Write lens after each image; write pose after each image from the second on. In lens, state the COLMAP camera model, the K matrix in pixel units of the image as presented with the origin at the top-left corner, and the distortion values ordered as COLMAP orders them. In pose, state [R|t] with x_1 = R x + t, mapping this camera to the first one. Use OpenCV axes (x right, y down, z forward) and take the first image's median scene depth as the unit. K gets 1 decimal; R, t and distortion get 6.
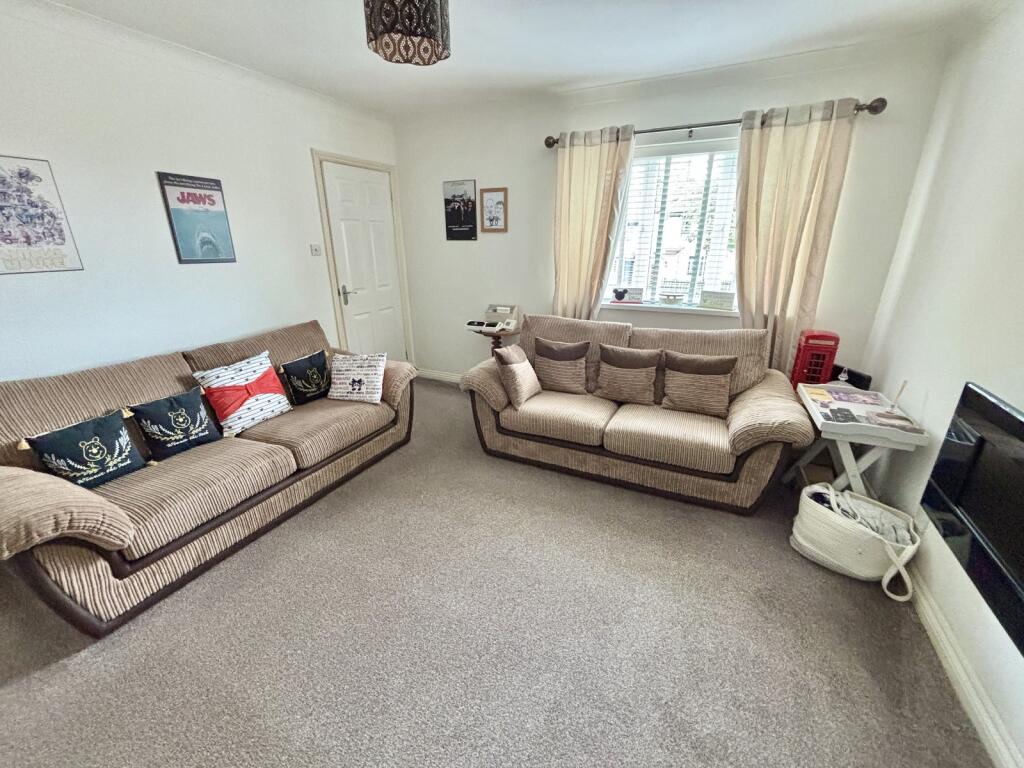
lens RADIAL K [[417.1, 0, 516.2], [0, 417.1, 387.9], [0, 0, 1]] dist [0.002074, 0.000901]
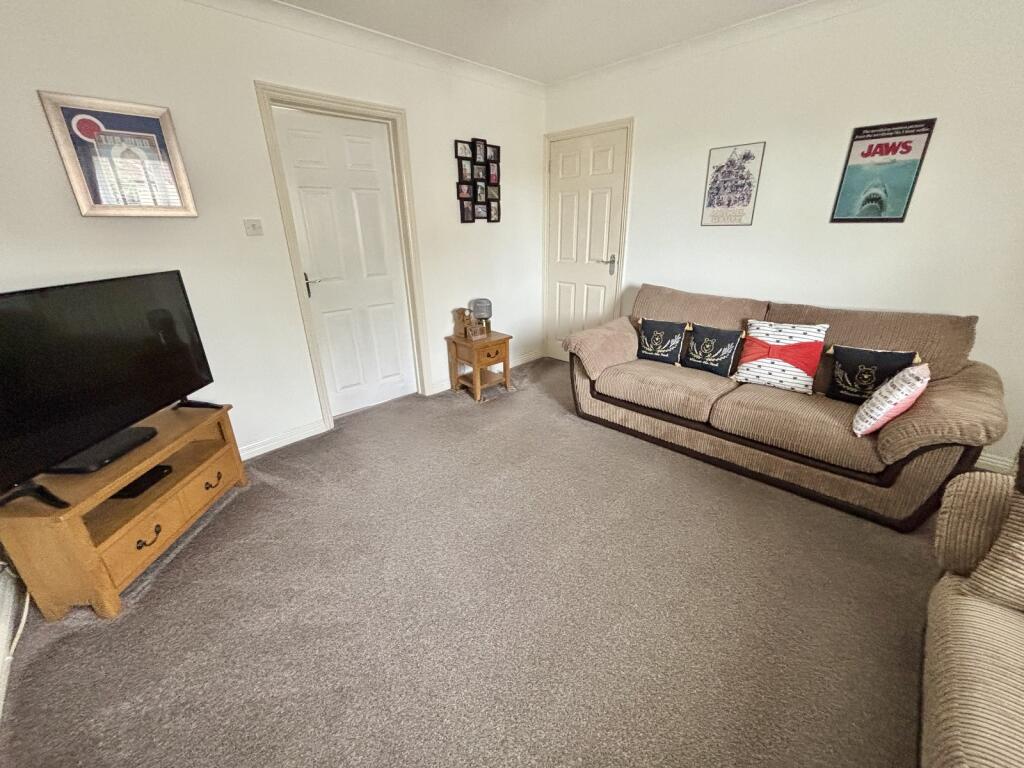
lens RADIAL K [[417.1, 0, 512.8], [0, 417.1, 384.8], [0, 0, 1]] dist [0.002074, 0.000901]
pose [[-0.329258, 0.352172, -0.876107, 0.490258], [-0.295687, 0.842722, 0.449877, -0.199362], [0.896749, 0.407179, -0.173340, 0.665195]]
